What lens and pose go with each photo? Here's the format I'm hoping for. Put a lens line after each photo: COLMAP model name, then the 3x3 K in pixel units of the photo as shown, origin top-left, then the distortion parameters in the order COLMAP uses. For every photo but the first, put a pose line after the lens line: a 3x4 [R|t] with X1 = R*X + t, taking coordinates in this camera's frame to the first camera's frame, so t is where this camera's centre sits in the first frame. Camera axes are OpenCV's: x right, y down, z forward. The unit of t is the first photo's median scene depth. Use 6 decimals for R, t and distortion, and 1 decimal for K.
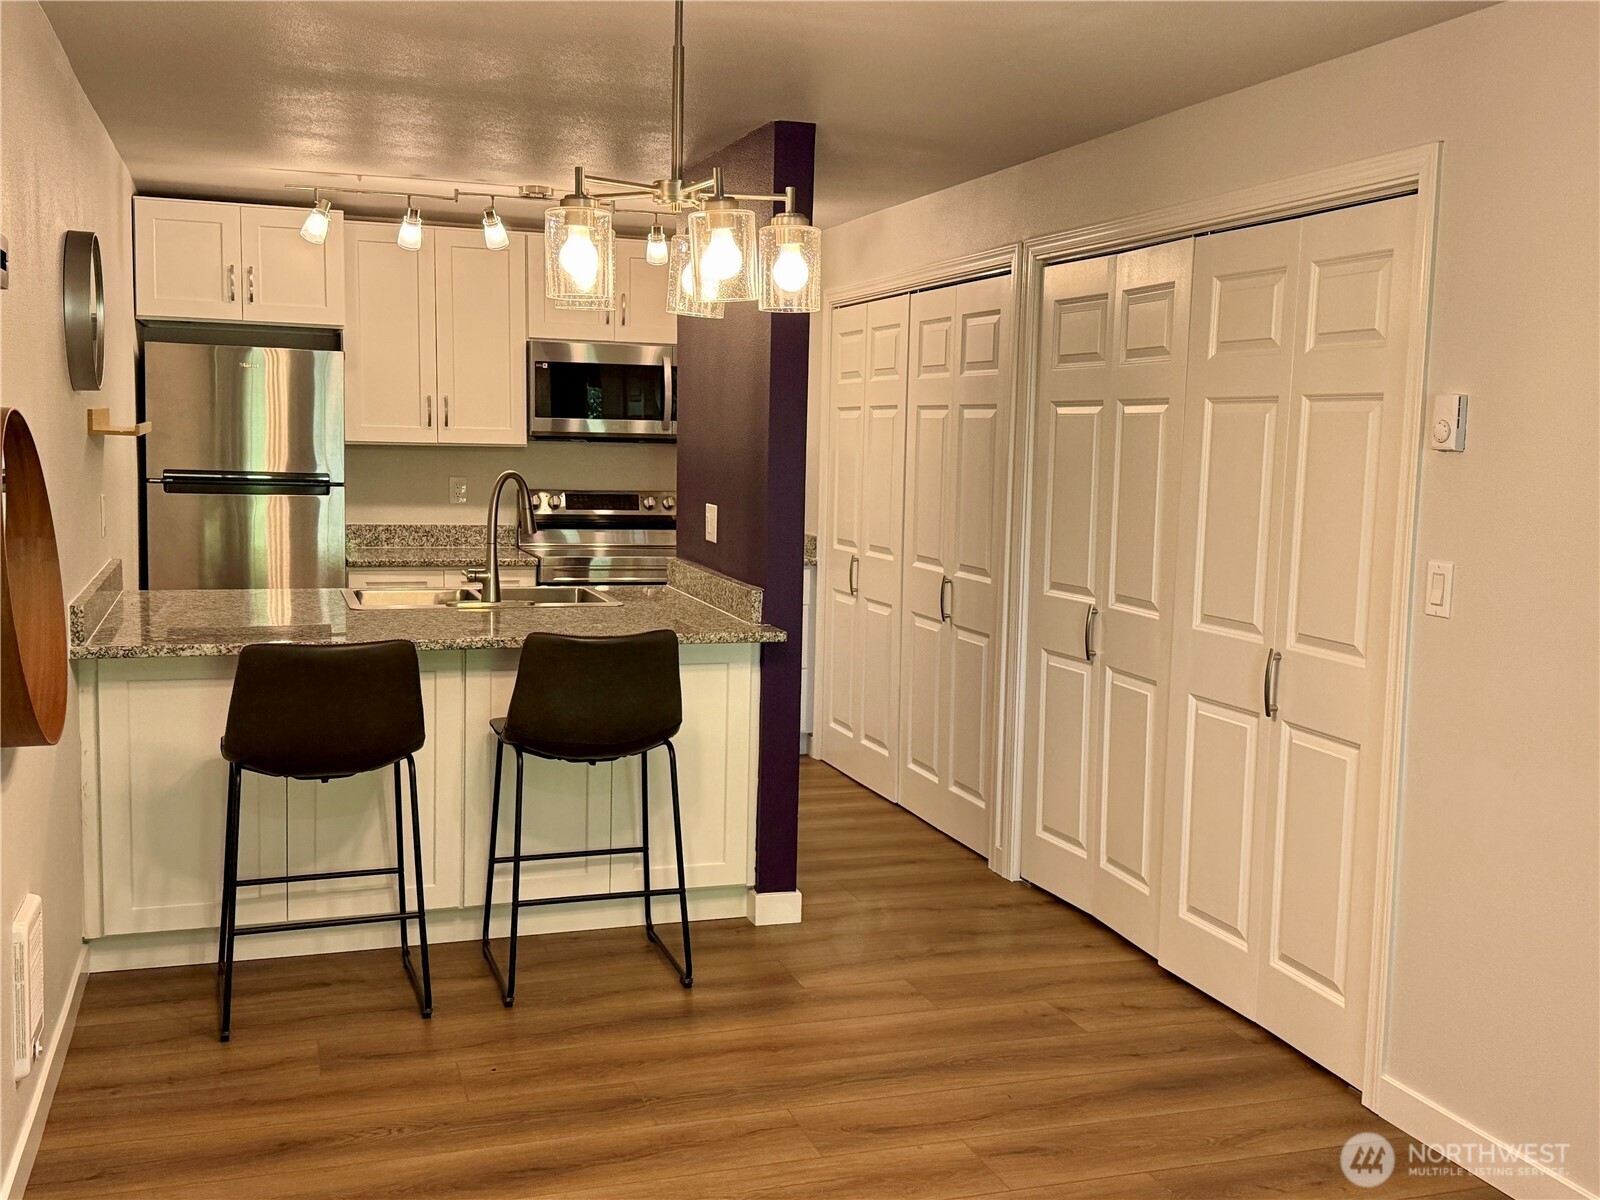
lens RADIAL K [[1576.9, 0, 792.7], [0, 1576.9, 596.6], [0, 0, 1]] dist [0.185142, -0.364149]
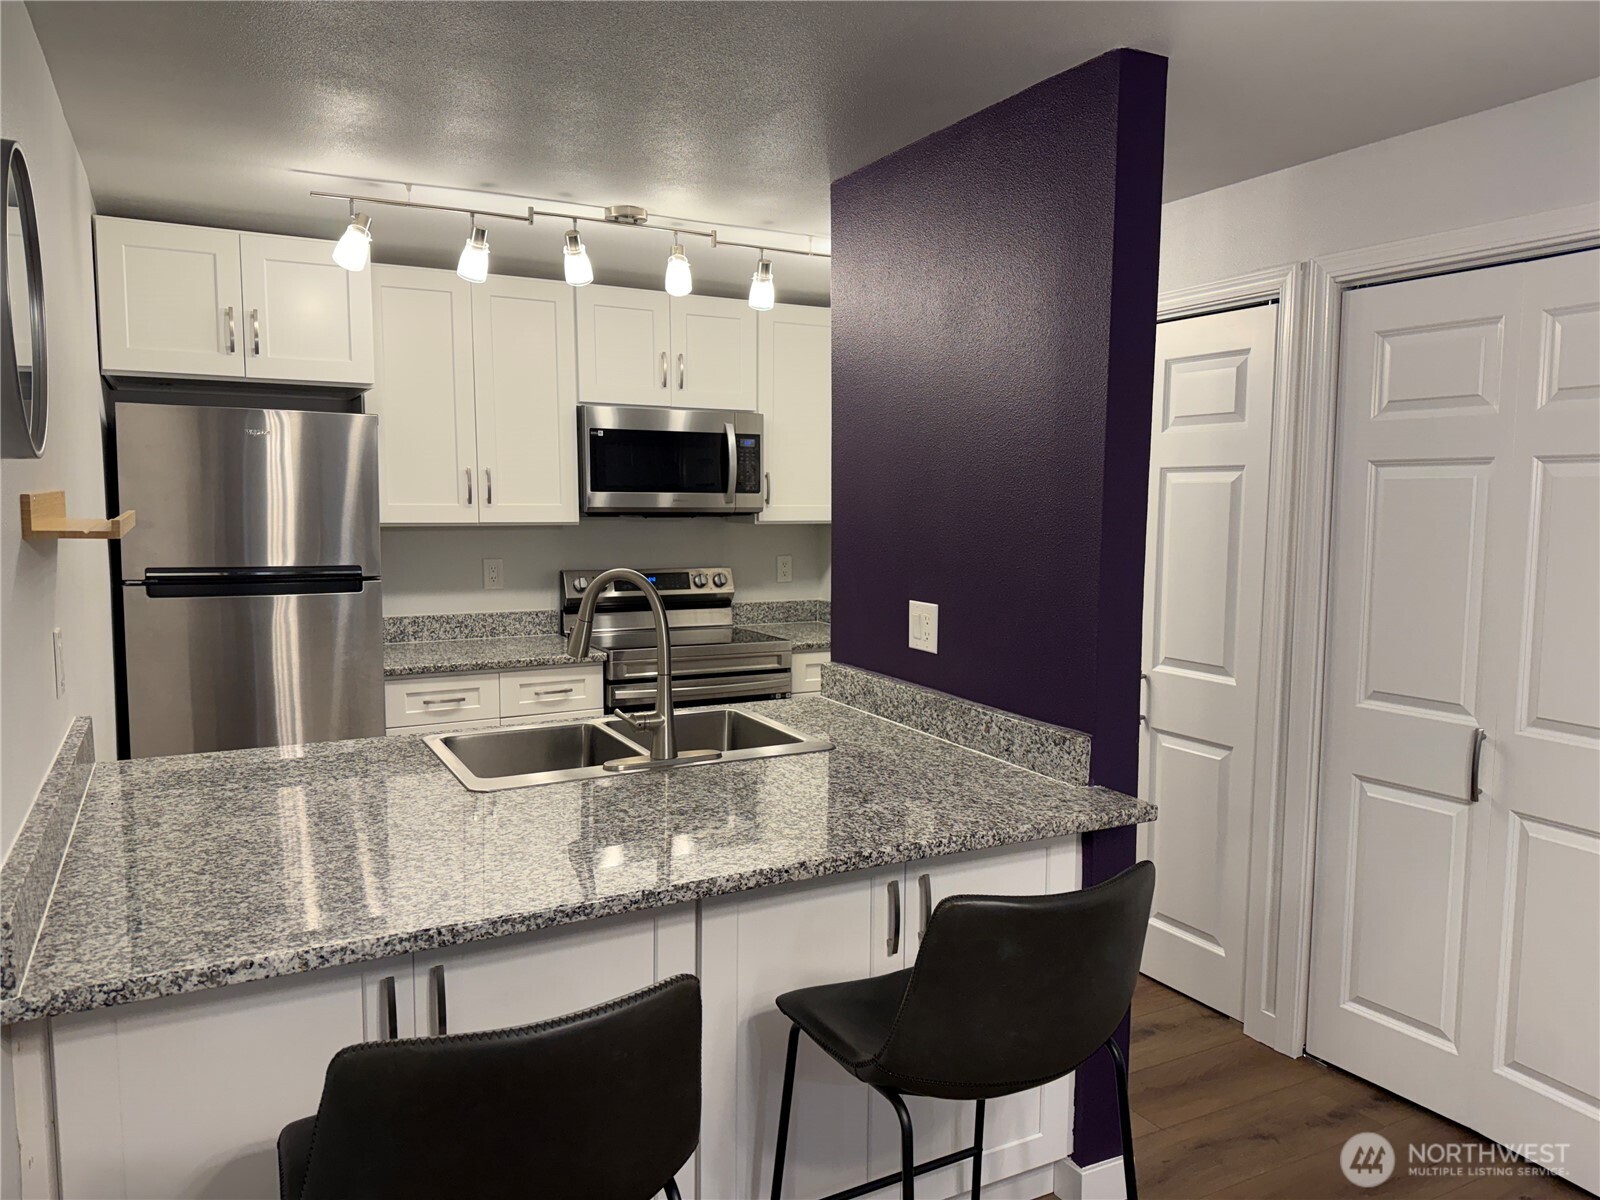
lens RADIAL K [[1120.9, 0, 796.1], [0, 1120.9, 604.1], [0, 0, 1]] dist [0.084118, -0.115800]
pose [[0.986277, -0.030957, 0.162168, -0.216872], [0.032146, 0.999472, -0.004709, -0.061720], [-0.161937, 0.009857, 0.986752, 0.518166]]
